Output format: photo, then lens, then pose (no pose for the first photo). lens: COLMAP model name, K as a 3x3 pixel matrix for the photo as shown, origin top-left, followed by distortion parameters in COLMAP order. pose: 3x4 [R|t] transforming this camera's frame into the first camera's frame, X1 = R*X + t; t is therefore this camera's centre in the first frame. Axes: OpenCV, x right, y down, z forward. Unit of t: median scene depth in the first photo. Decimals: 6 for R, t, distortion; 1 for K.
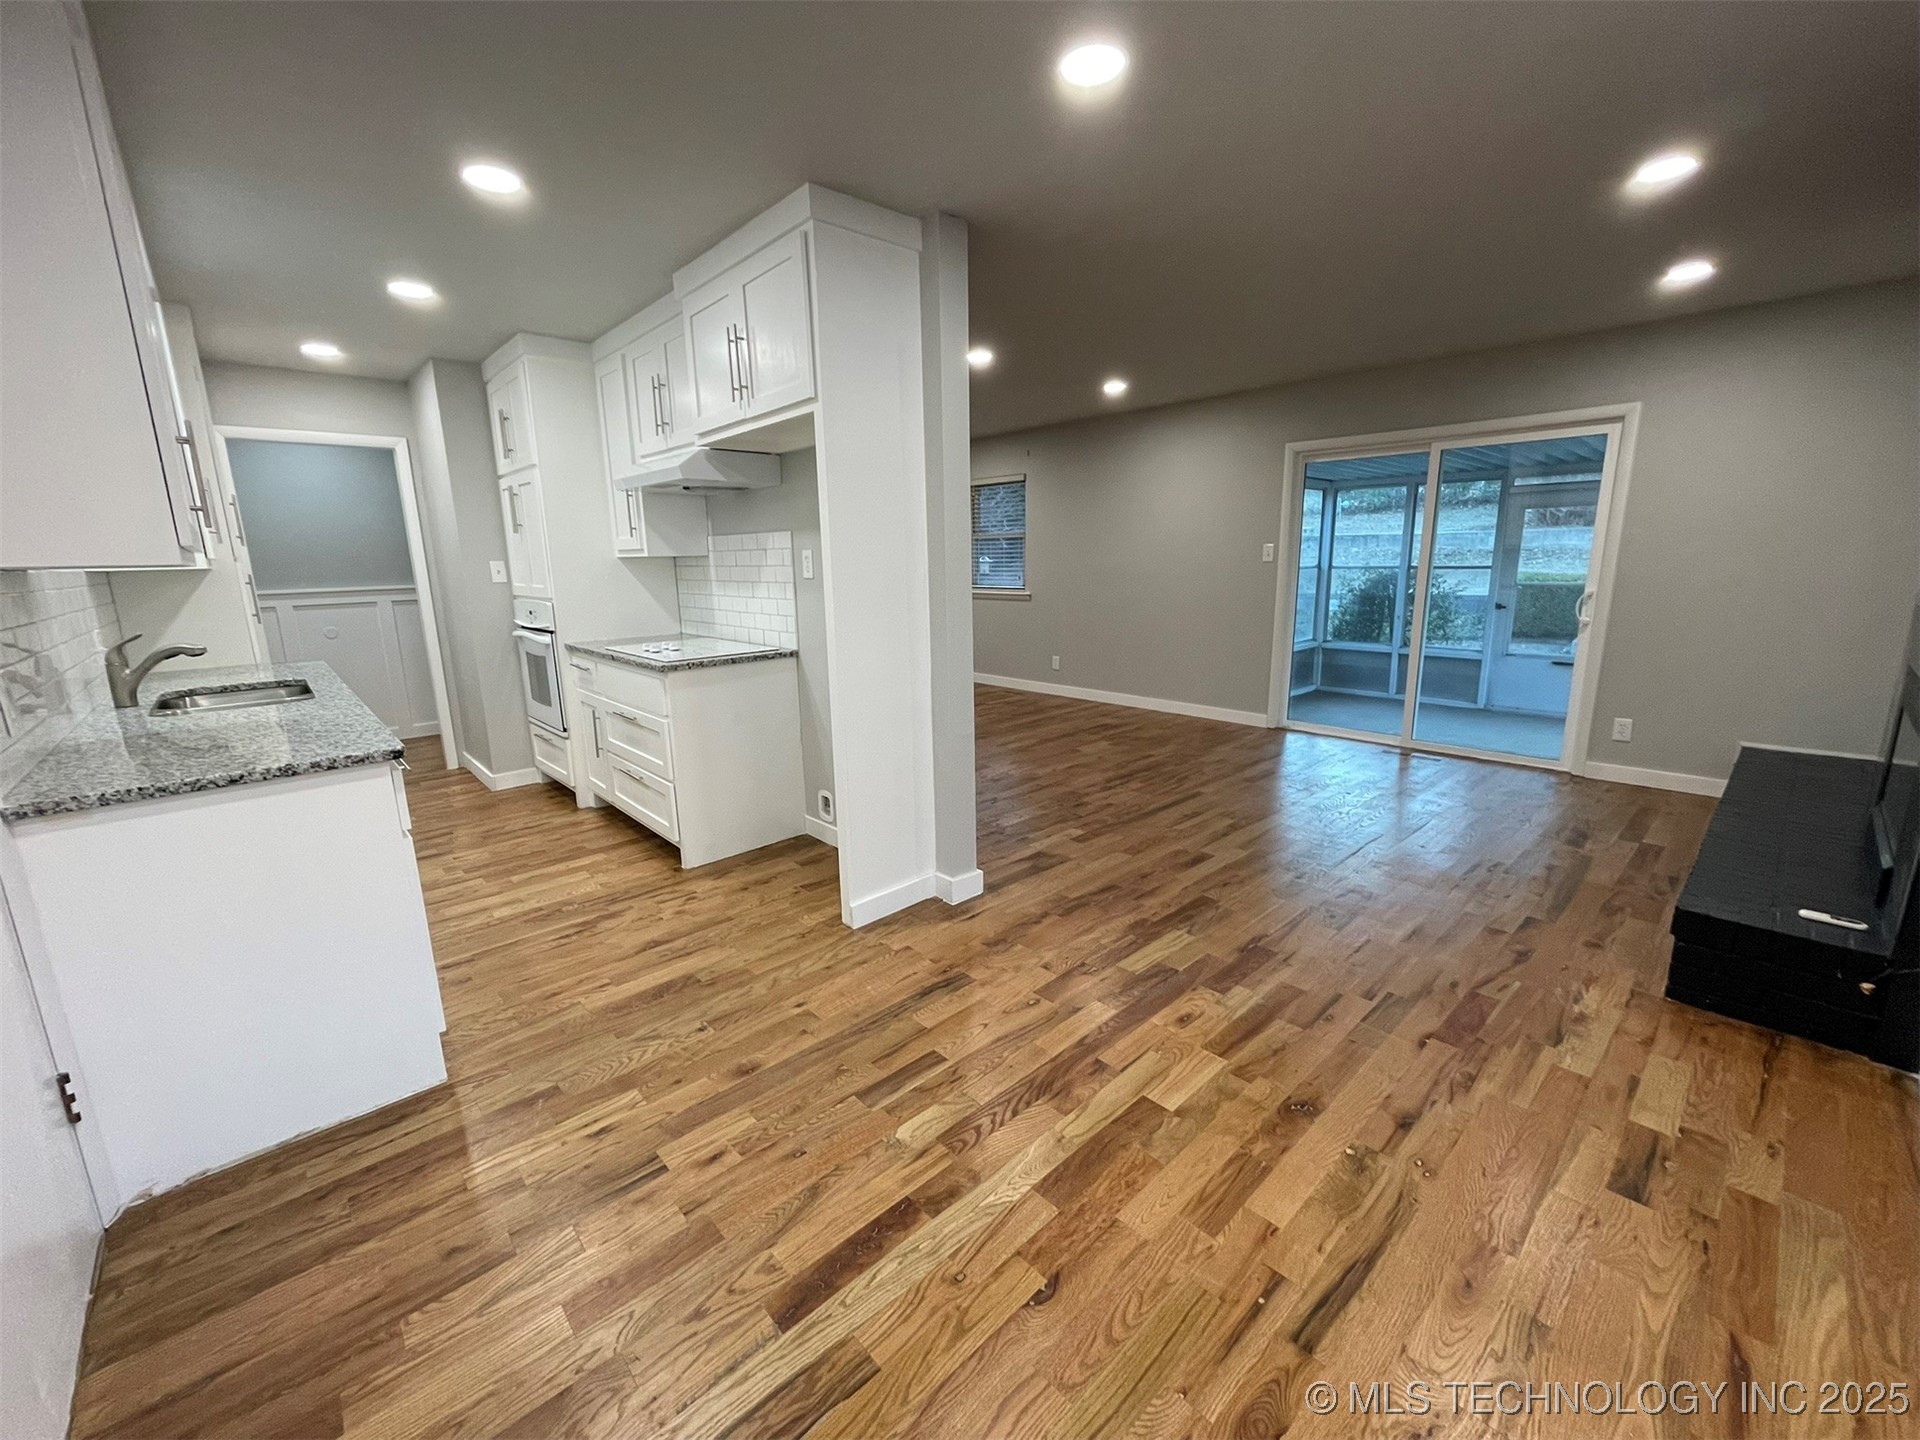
lens RADIAL K [[773.2, 0, 957.1], [0, 773.2, 716.2], [0, 0, 1]] dist [0.000105, -0.000981]
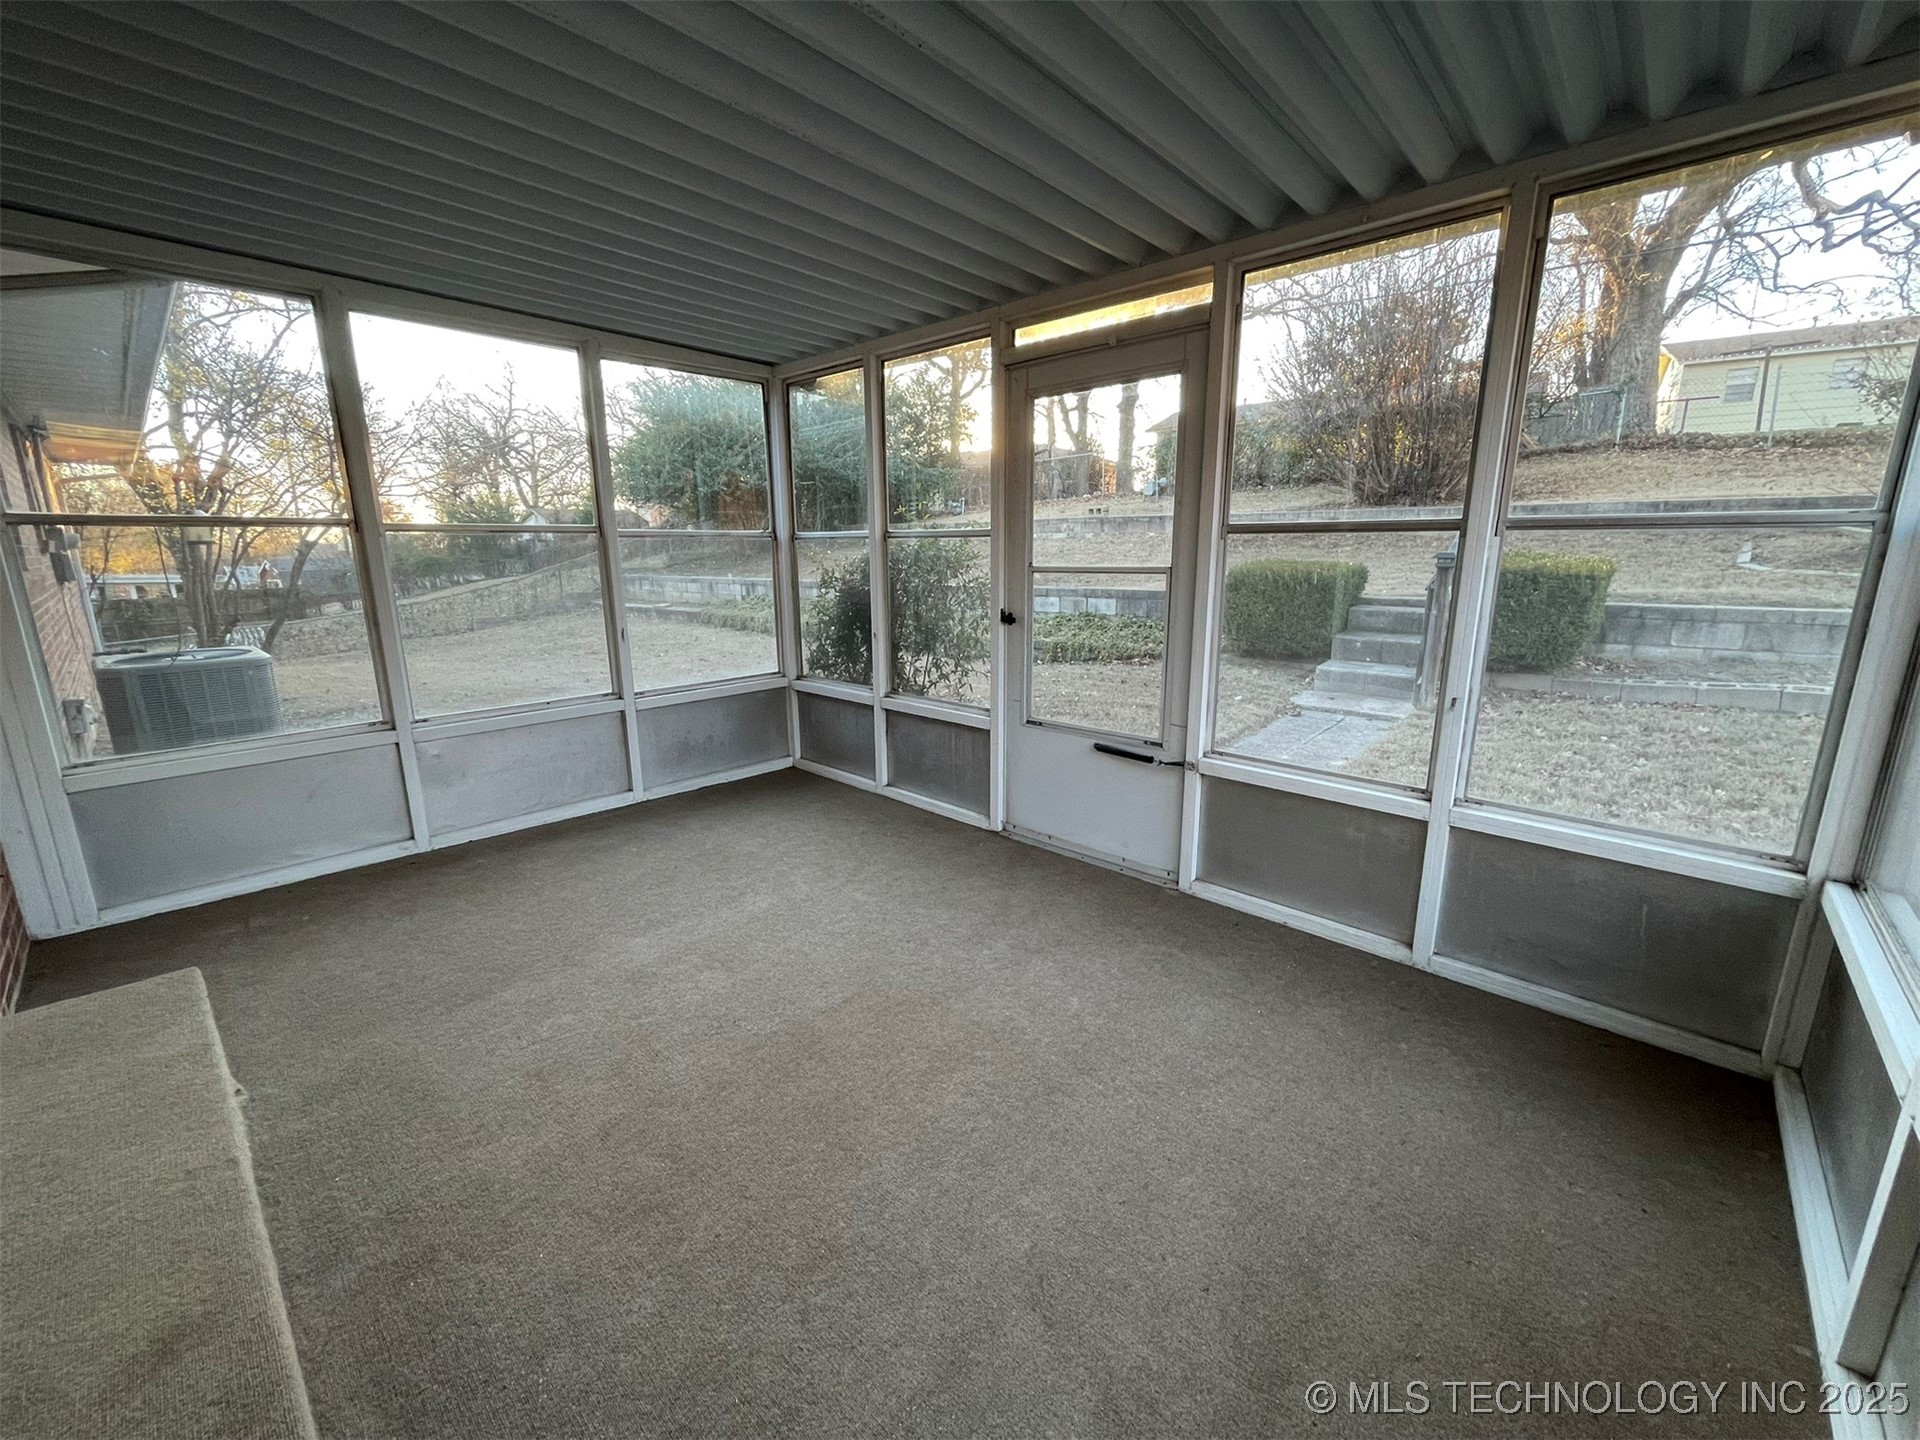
lens RADIAL K [[773.2, 0, 958.9], [0, 773.2, 716.0], [0, 0, 1]] dist [0.000105, -0.000981]
pose [[0.997086, -0.001837, 0.076259, 1.278332], [0.001114, 0.999954, 0.009527, -0.176361], [-0.076273, -0.009415, 0.997043, 1.090763]]
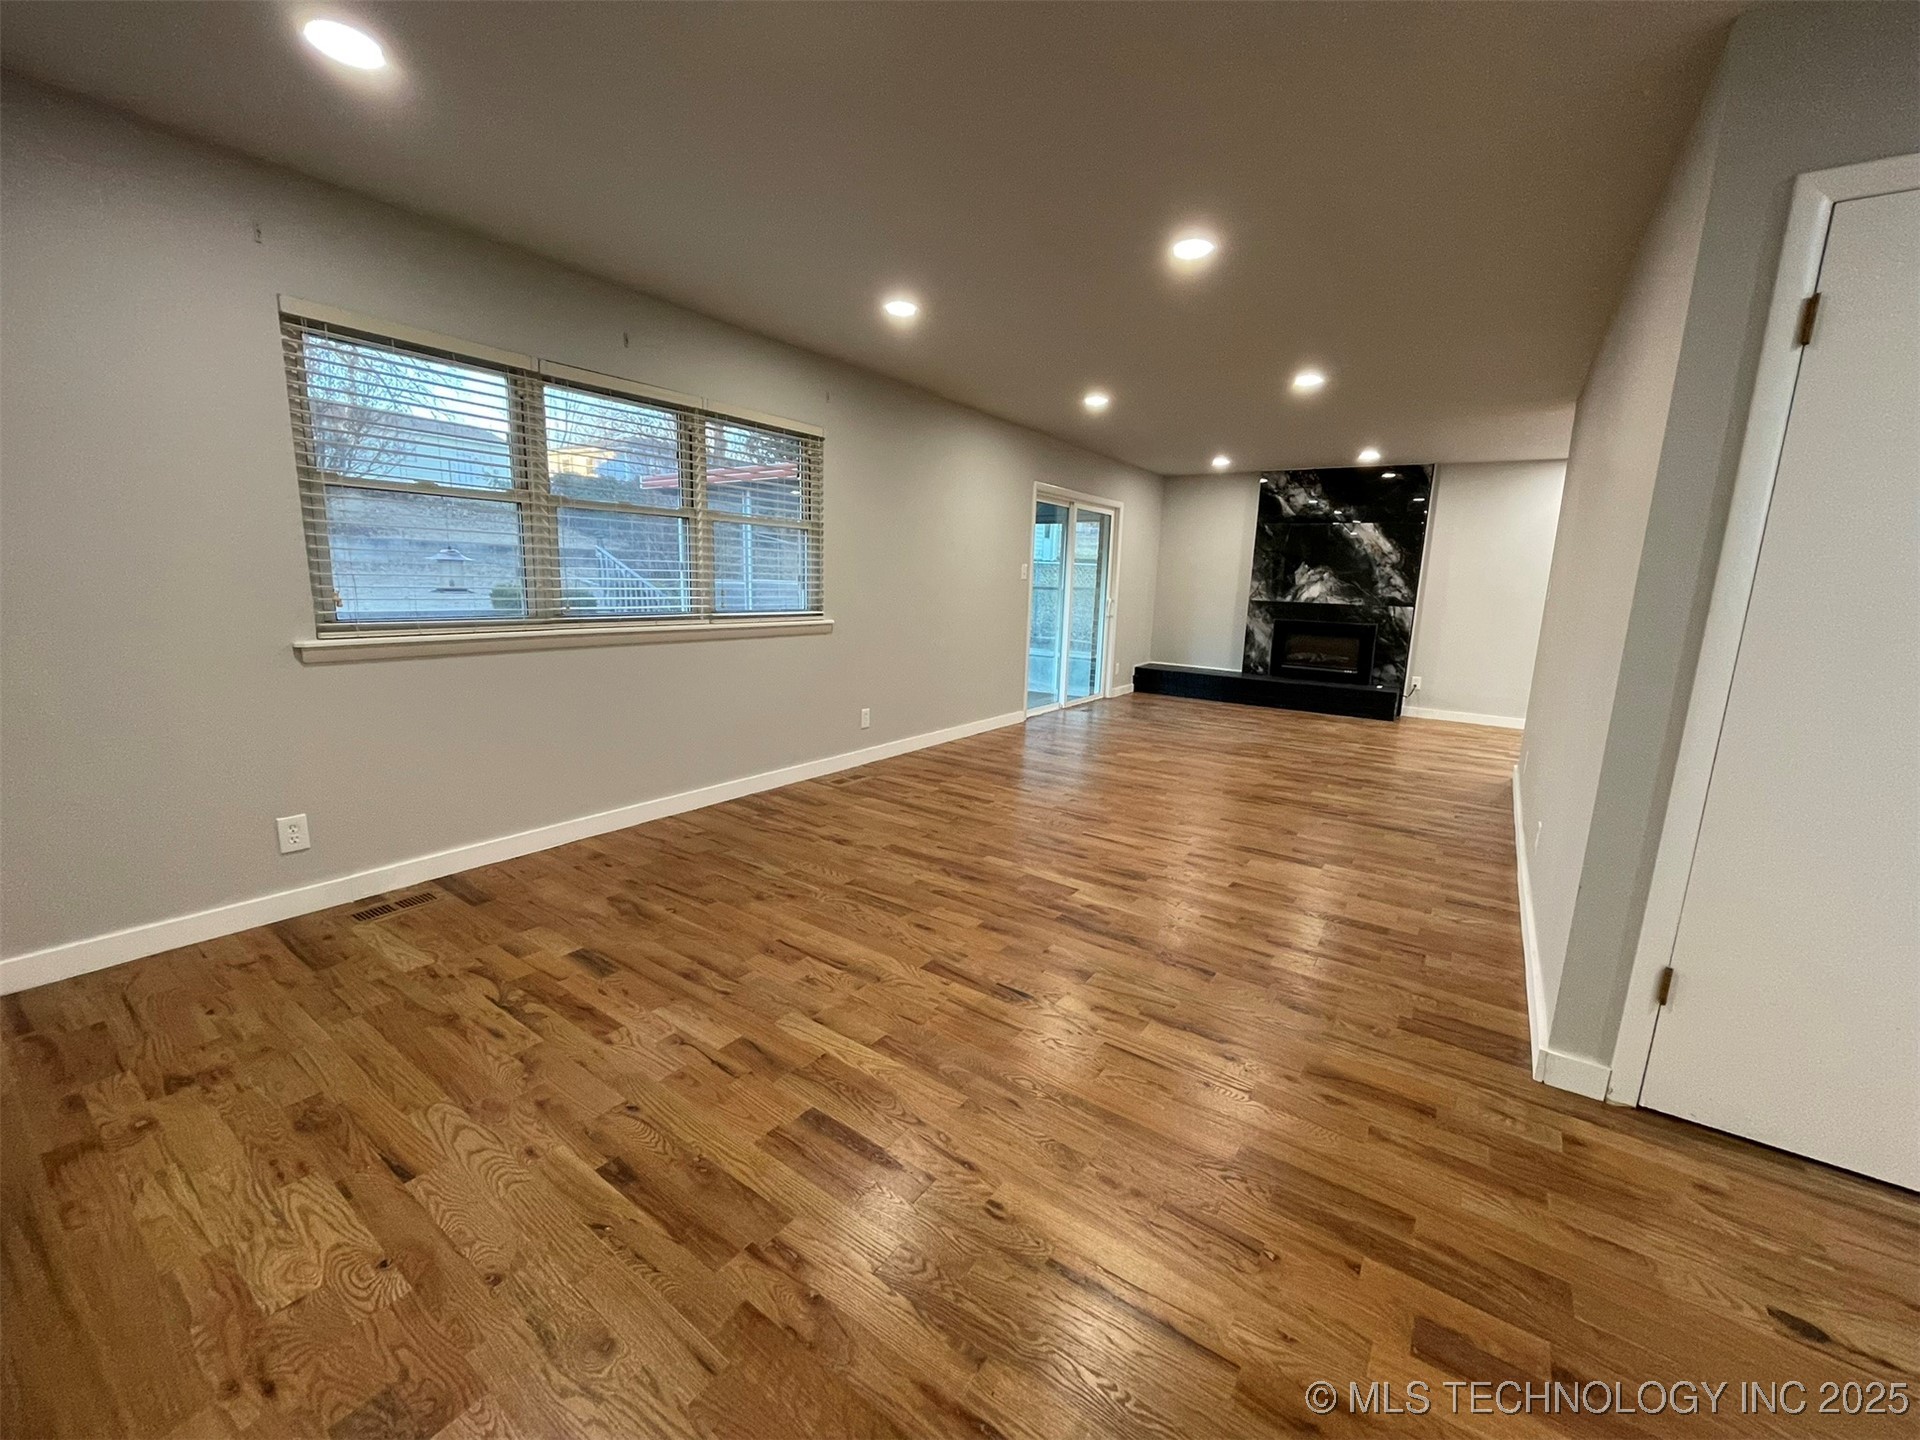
lens RADIAL K [[773.2, 0, 955.0], [0, 773.2, 724.5], [0, 0, 1]] dist [0.000105, -0.000981]
pose [[-0.216416, -0.174267, 0.960622, -1.112735], [0.171930, 0.961760, 0.213207, -0.392264], [-0.961043, 0.211301, -0.178178, 2.077838]]
